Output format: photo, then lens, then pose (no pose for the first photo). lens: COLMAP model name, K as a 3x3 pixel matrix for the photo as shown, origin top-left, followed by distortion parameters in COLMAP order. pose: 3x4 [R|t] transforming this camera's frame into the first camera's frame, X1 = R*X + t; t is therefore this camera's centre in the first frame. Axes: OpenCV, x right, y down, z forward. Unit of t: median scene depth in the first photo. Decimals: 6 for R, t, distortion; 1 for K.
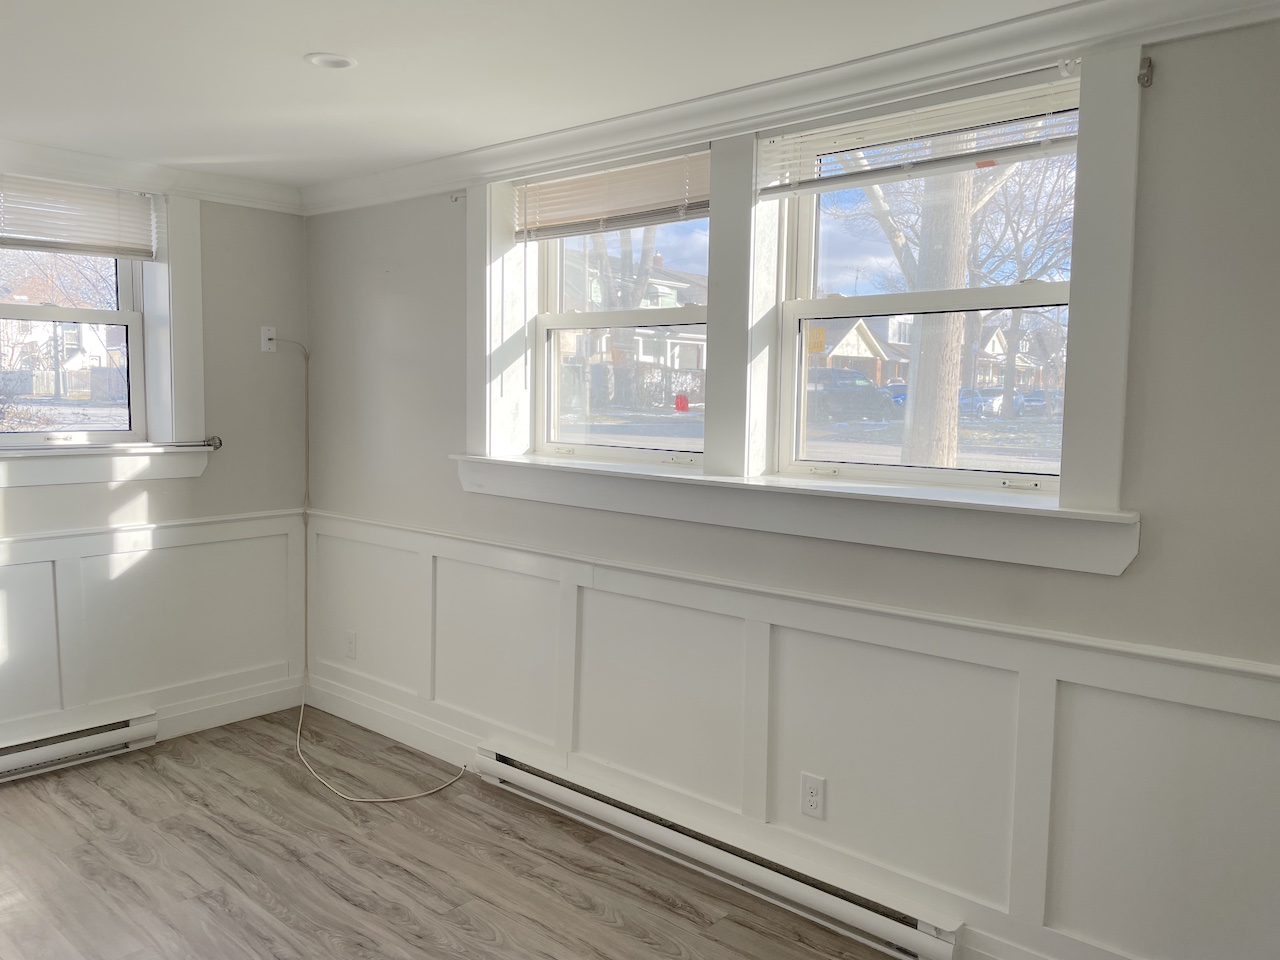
lens RADIAL K [[969.4, 0, 637.0], [0, 969.4, 470.4], [0, 0, 1]] dist [0.078368, -0.103128]
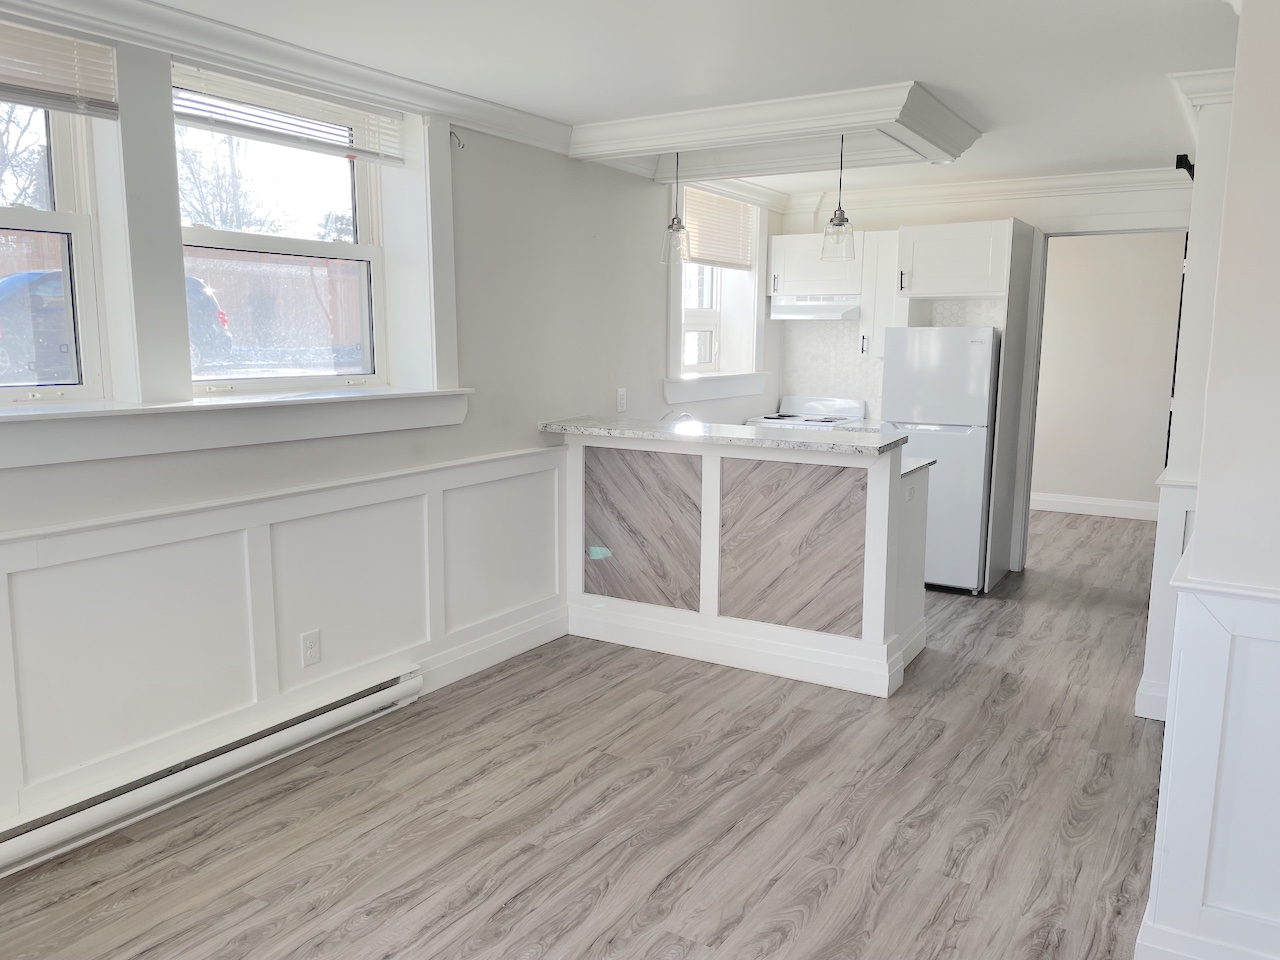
lens RADIAL K [[969.4, 0, 641.7], [0, 969.4, 489.2], [0, 0, 1]] dist [0.078368, -0.103128]
pose [[-0.165113, -0.172057, 0.971151, -0.907732], [0.064984, 0.980628, 0.184785, -0.056684], [-0.984132, 0.093619, -0.150733, 0.649209]]
